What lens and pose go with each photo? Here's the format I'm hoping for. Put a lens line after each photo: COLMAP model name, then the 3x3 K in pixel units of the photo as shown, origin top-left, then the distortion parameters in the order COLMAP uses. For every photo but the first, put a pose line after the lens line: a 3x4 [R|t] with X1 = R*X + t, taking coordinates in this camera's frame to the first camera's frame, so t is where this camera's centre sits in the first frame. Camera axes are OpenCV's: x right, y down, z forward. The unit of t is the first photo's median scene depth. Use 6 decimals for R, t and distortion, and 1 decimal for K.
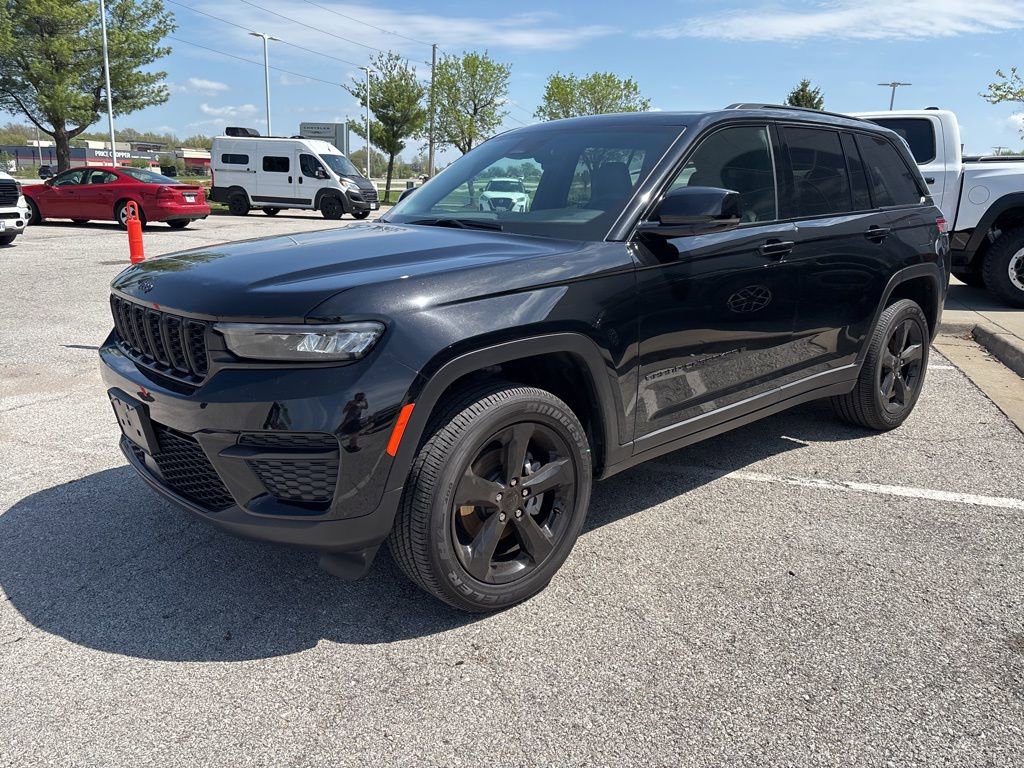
lens RADIAL K [[774.7, 0, 510.1], [0, 774.7, 375.9], [0, 0, 1]] dist [0.049198, -0.058111]
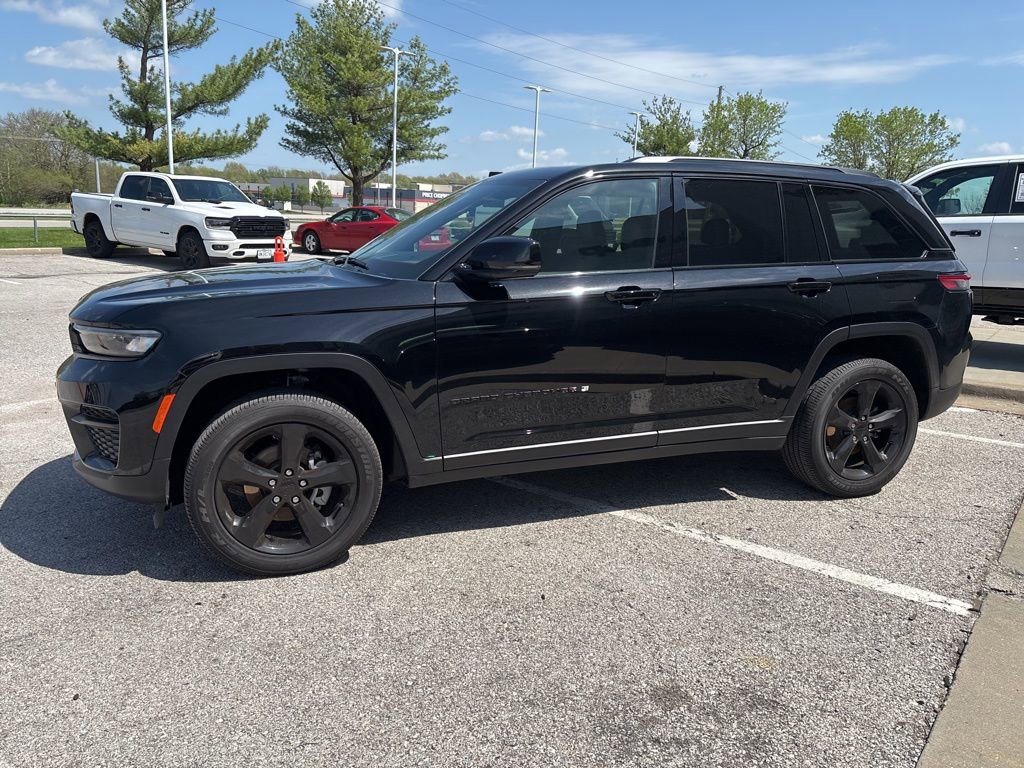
lens RADIAL K [[774.7, 0, 511.1], [0, 774.7, 373.1], [0, 0, 1]] dist [0.049198, -0.058111]
pose [[0.932540, 0.082904, -0.351421, 0.461046], [-0.100830, 0.994357, -0.032985, -0.007571], [0.346704, 0.066193, 0.935636, -0.019284]]
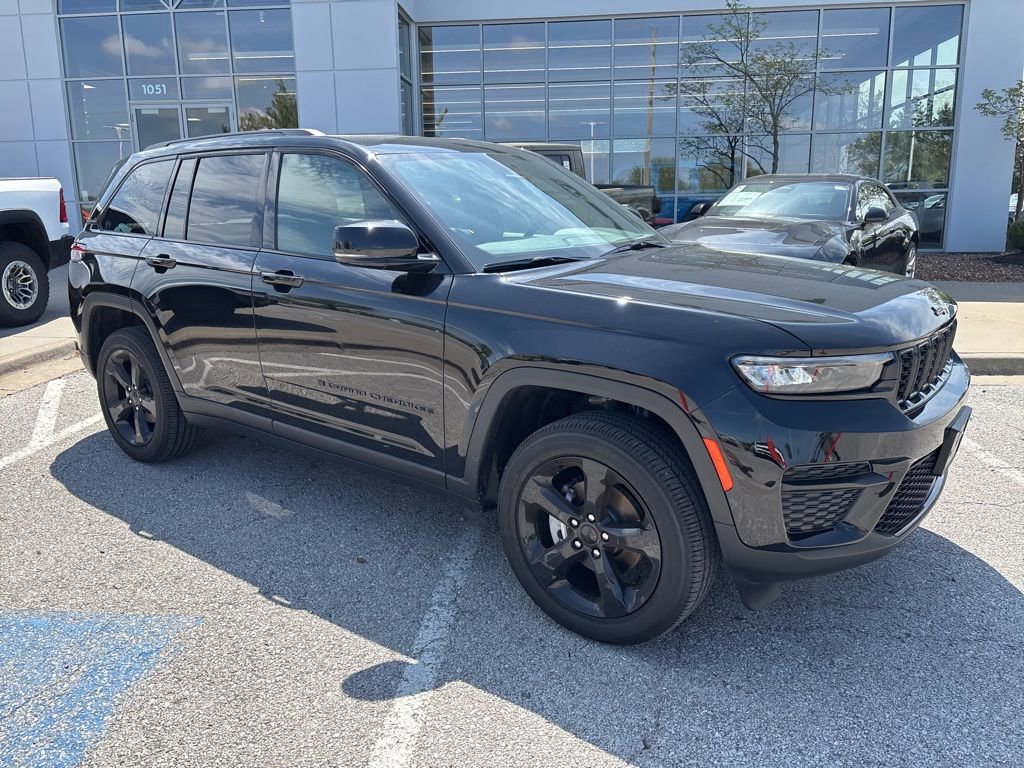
lens RADIAL K [[774.7, 0, 507.6], [0, 774.7, 375.6], [0, 0, 1]] dist [0.049198, -0.058111]
pose [[-0.191755, -0.228183, 0.954548, -0.841379], [0.245792, 0.930438, 0.271795, -0.281121], [-0.950167, 0.286738, -0.122331, 1.047329]]
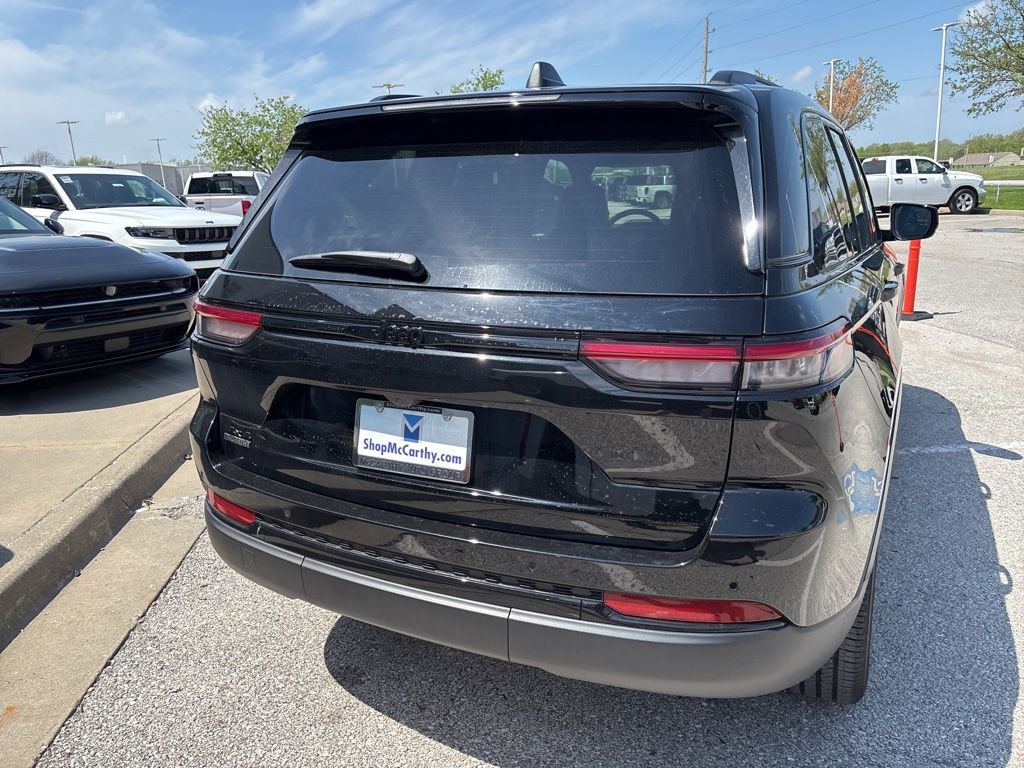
lens RADIAL K [[774.7, 0, 509.4], [0, 774.7, 381.6], [0, 0, 1]] dist [0.049198, -0.058111]
pose [[-0.926320, 0.098892, -0.363527, 0.654982], [-0.080494, 0.890697, 0.447414, -0.434853], [0.368038, 0.443710, -0.817110, 1.700981]]
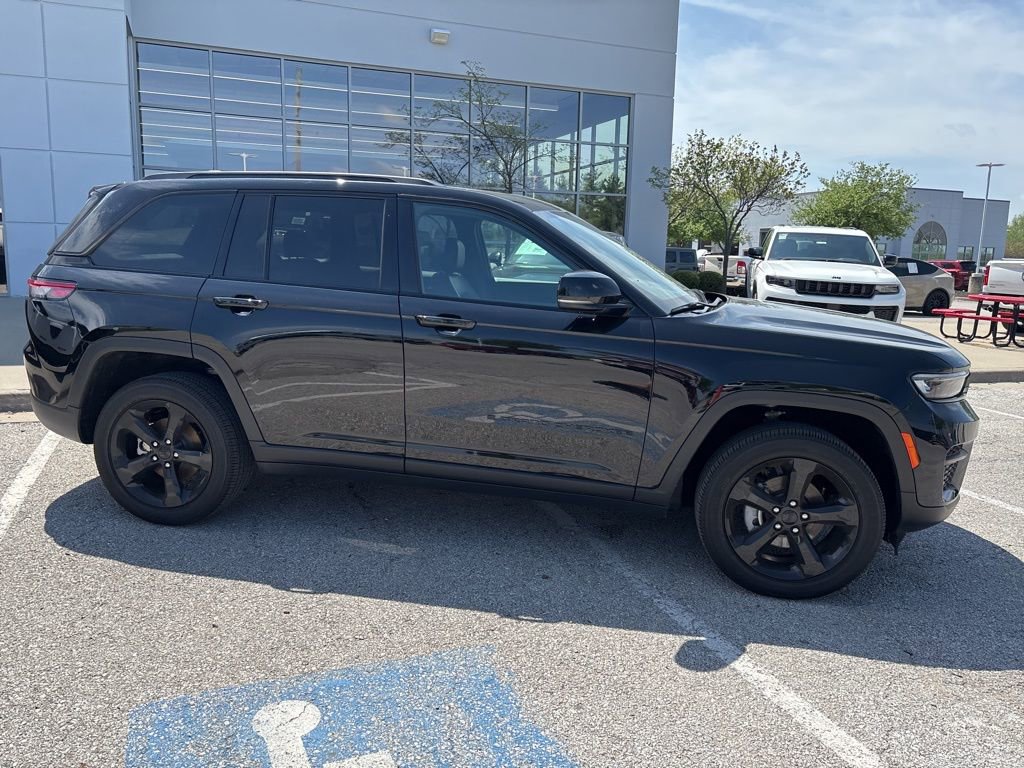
lens RADIAL K [[774.7, 0, 507.1], [0, 774.7, 383.2], [0, 0, 1]] dist [0.049198, -0.058111]
pose [[-0.617900, -0.175717, 0.766370, -0.704074], [0.146758, 0.931802, 0.331975, -0.417850], [-0.772439, 0.317598, -0.549972, 1.569669]]
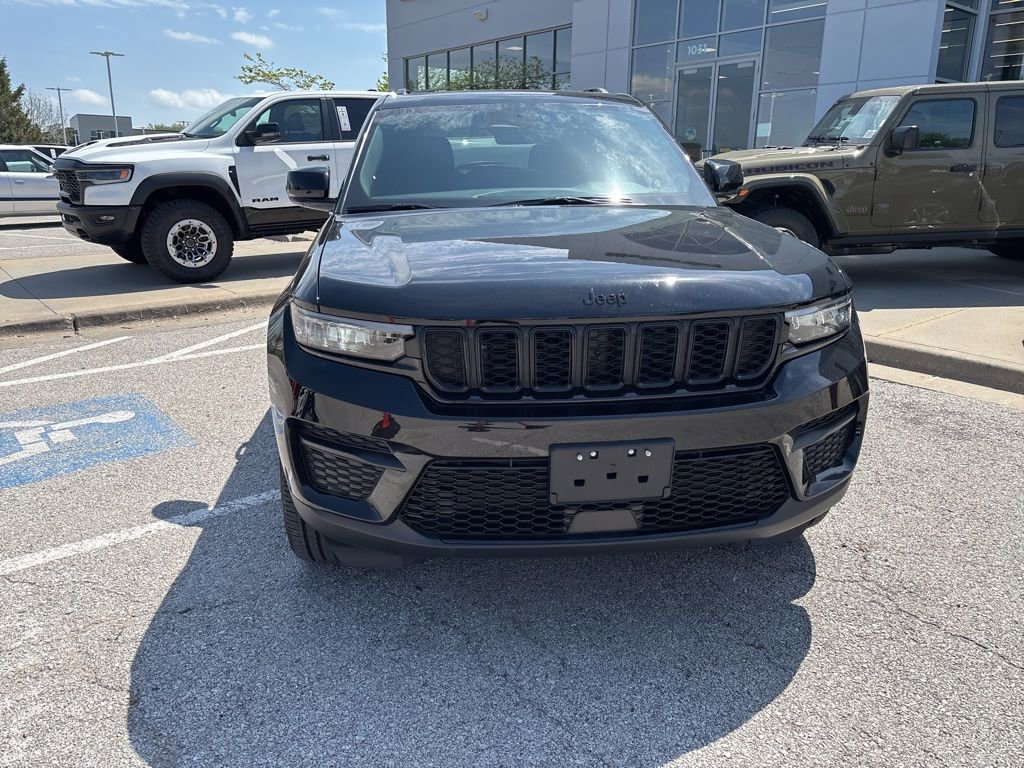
lens RADIAL K [[774.7, 0, 508.3], [0, 774.7, 387.0], [0, 0, 1]] dist [0.049198, -0.058111]
pose [[0.576971, -0.241087, 0.780373, -0.713273], [0.205504, 0.967557, 0.146976, -0.101686], [-0.790489, 0.075569, 0.607797, 0.381163]]
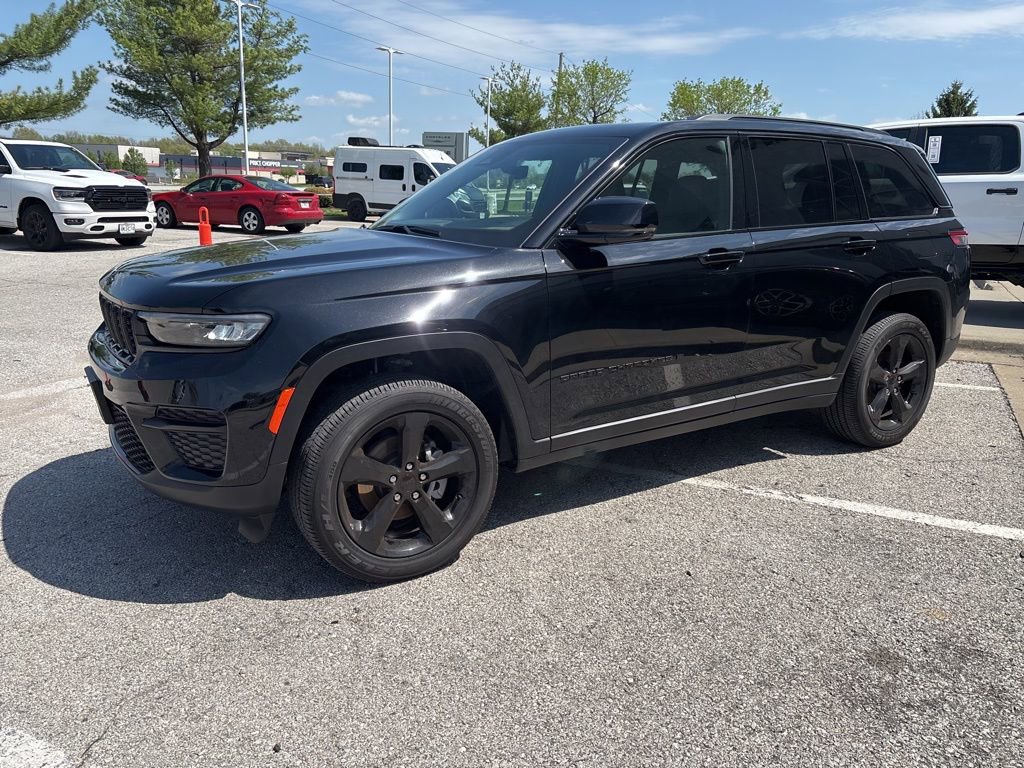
lens RADIAL K [[774.7, 0, 509.6], [0, 774.7, 384.4], [0, 0, 1]] dist [0.049198, -0.058111]
pose [[0.986570, 0.043021, -0.157569, 0.192736], [-0.042867, 0.999071, 0.004377, 0.006744], [0.157611, 0.002436, 0.987498, -0.036114]]
